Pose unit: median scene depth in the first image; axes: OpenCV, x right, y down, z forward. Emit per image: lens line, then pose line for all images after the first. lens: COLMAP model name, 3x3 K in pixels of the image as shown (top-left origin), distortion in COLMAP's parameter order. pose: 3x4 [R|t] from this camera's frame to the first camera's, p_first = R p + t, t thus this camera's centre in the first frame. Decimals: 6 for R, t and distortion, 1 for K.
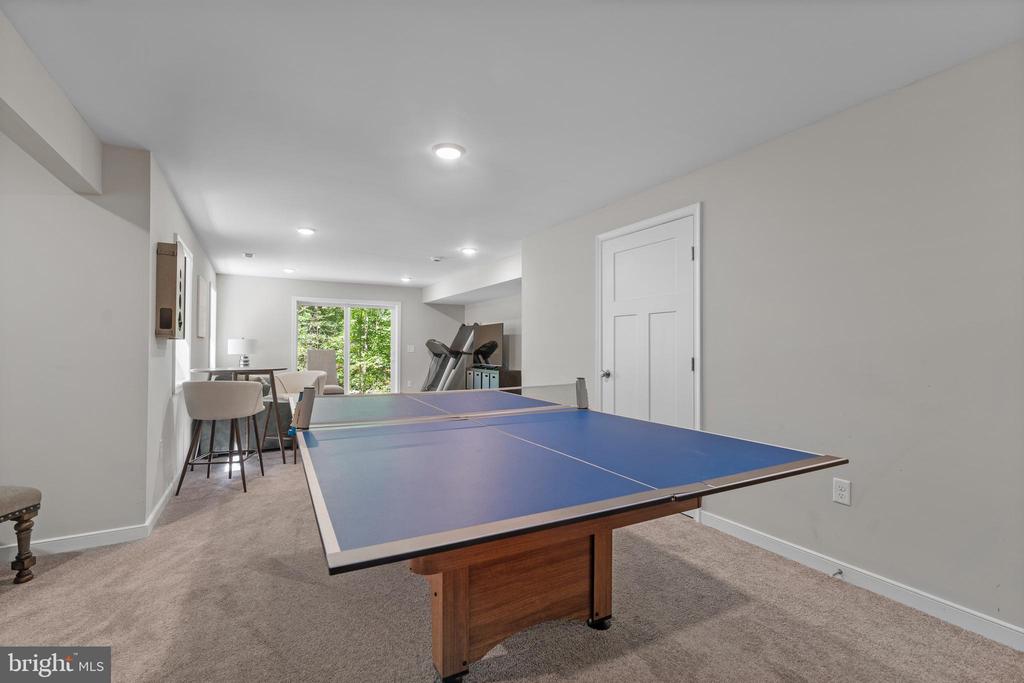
lens RADIAL K [[449.3, 0, 511.6], [0, 449.3, 335.9], [0, 0, 1]] dist [-0.000953, 0.000087]
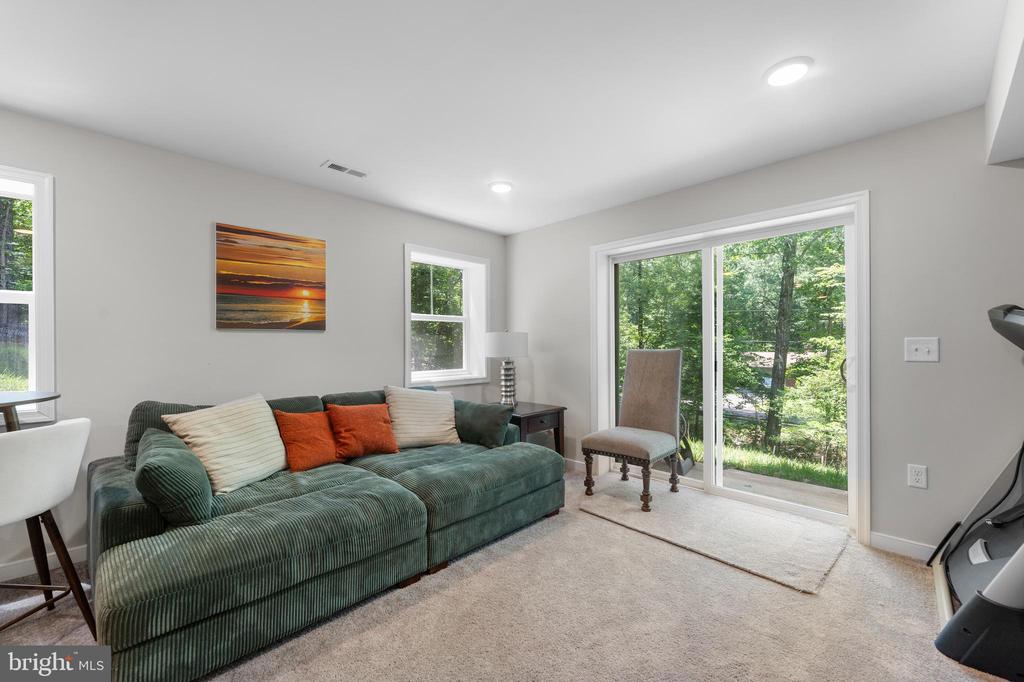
lens RADIAL K [[414.5, 0, 513.2], [0, 414.5, 343.3], [0, 0, 1]] dist [0.001563, 0.000127]
pose [[0.271331, -0.009368, -0.962440, -0.052222], [0.030309, 0.999540, -0.001184, 0.020160], [0.962009, -0.028849, 0.271491, 0.768494]]
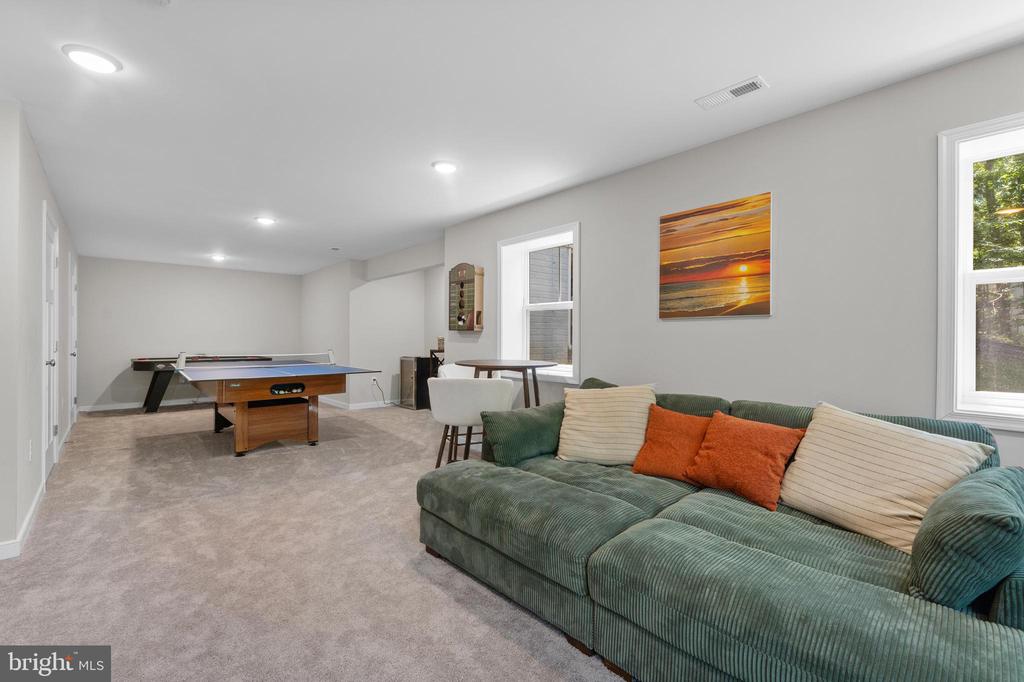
lens RADIAL K [[449.3, 0, 511.6], [0, 449.3, 335.4], [0, 0, 1]] dist [-0.000953, 0.000087]
pose [[-0.977630, -0.006830, -0.210222, -0.237626], [-0.000913, 0.999601, -0.028231, 0.025676], [0.210331, -0.027408, -0.977246, 0.971872]]
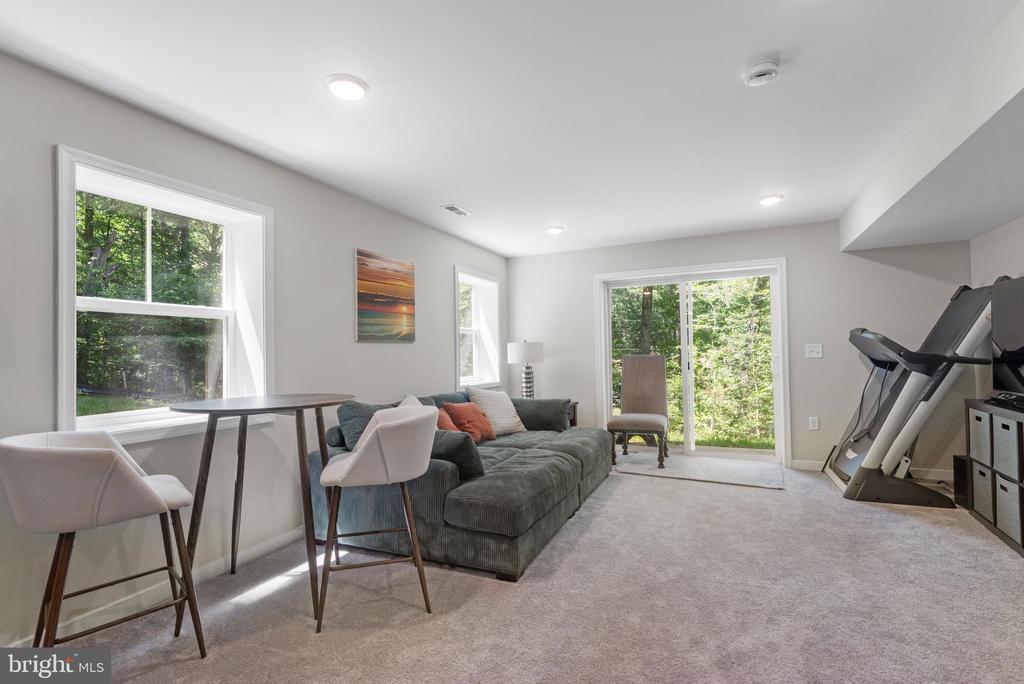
lens RADIAL K [[463.2, 0, 512.0], [0, 463.2, 342.0], [0, 0, 1]] dist [0.000368, 0.000219]
pose [[0.577959, -0.033546, -0.815376, -0.005632], [0.040568, 0.999100, -0.012348, 0.013507], [0.815057, -0.025942, 0.578800, 0.497619]]
